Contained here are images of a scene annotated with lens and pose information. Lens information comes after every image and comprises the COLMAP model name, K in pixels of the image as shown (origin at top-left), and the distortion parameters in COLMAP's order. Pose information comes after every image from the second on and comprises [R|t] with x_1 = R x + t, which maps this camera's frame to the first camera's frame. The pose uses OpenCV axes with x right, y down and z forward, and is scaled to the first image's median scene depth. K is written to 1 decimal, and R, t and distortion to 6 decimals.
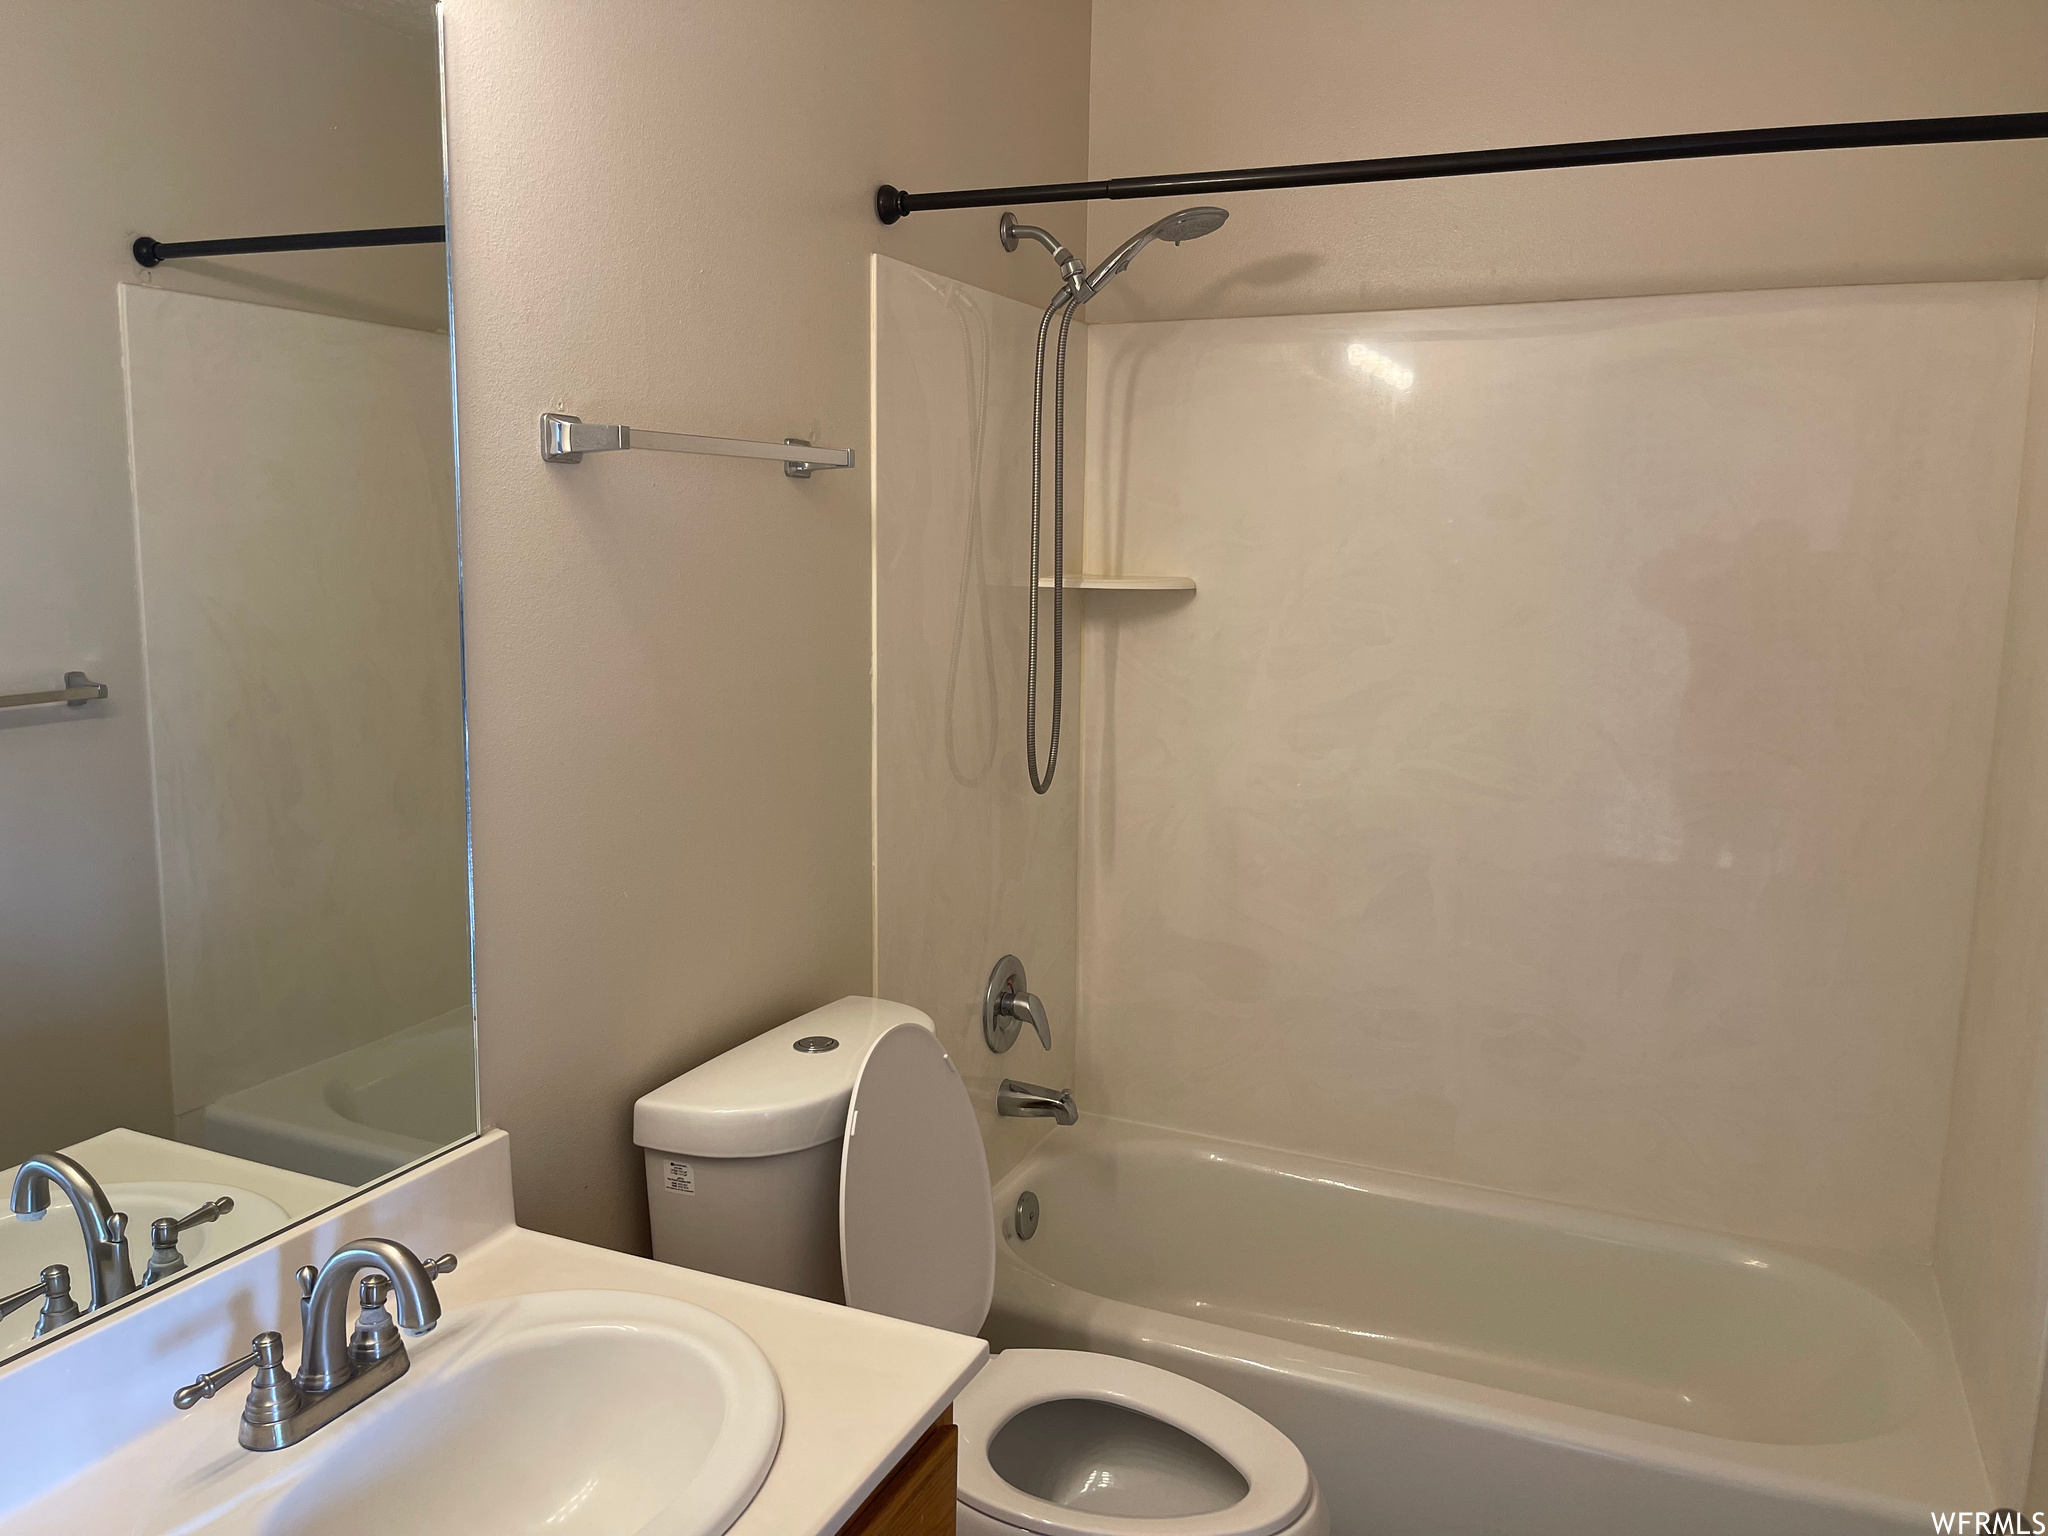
lens RADIAL K [[1547.1, 0, 1024.0], [0, 1547.1, 768.0], [0, 0, 1]] dist [0.079930, -0.086496]
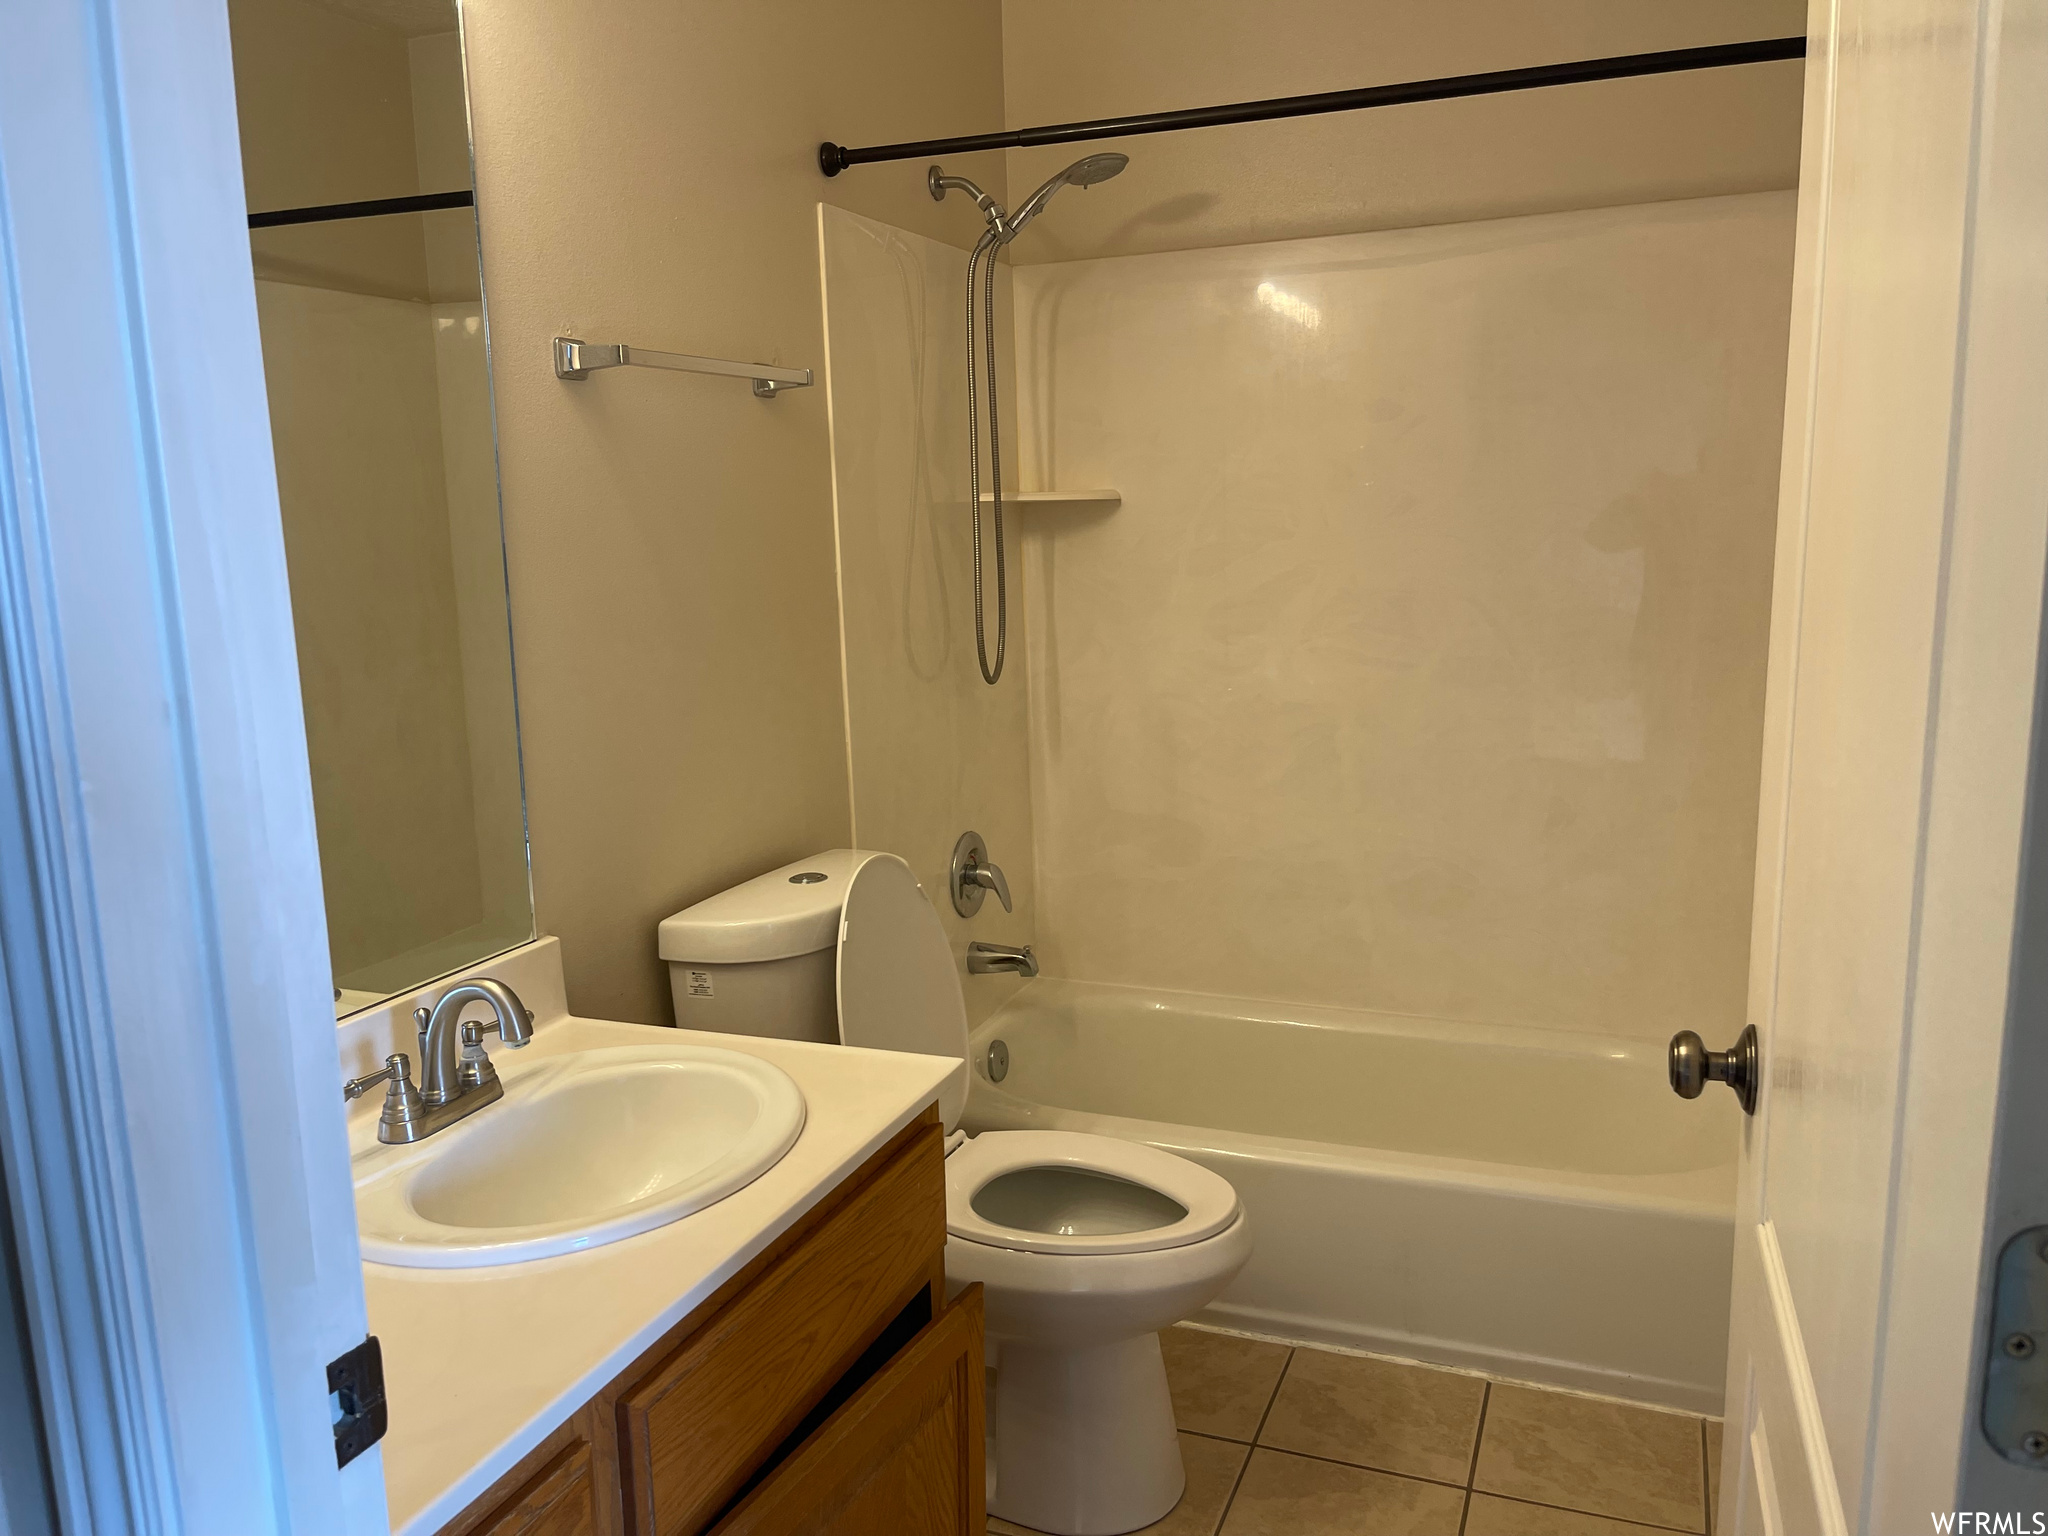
lens RADIAL K [[1542.4, 0, 1024.0], [0, 1542.4, 768.0], [0, 0, 1]] dist [0.075011, -0.103826]
pose [[0.998364, -0.051128, 0.025616, 0.002976], [0.050797, 0.998619, 0.013421, 0.070597], [-0.026267, -0.012098, 0.999582, -0.139625]]
